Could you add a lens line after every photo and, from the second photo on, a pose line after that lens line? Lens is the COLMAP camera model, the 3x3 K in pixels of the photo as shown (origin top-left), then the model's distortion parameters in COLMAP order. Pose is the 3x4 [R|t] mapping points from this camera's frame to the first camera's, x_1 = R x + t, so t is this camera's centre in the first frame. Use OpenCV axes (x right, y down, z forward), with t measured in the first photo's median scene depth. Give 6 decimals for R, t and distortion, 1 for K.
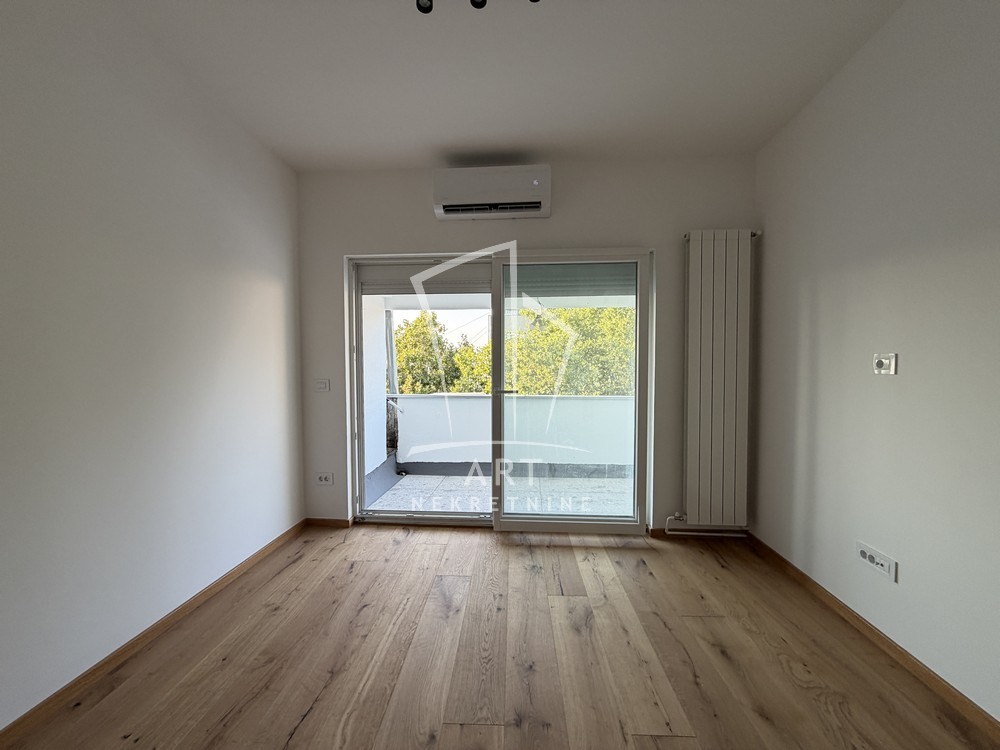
lens RADIAL K [[398.7, 0, 497.1], [0, 398.7, 377.5], [0, 0, 1]] dist [0.001243, 0.000200]
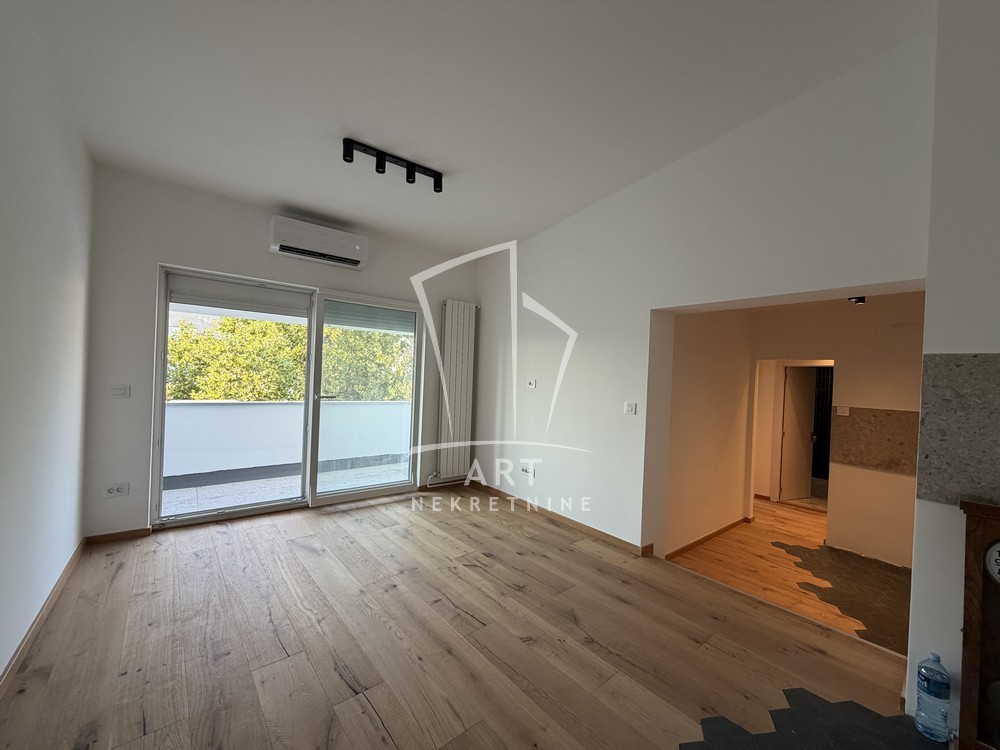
lens RADIAL K [[398.7, 0, 497.1], [0, 398.7, 377.5], [0, 0, 1]] dist [0.001243, 0.000200]
pose [[0.734842, 0.029092, 0.677614, -0.451333], [-0.016026, 0.999545, -0.025534, -0.003977], [-0.678049, 0.007904, 0.734974, -0.338523]]
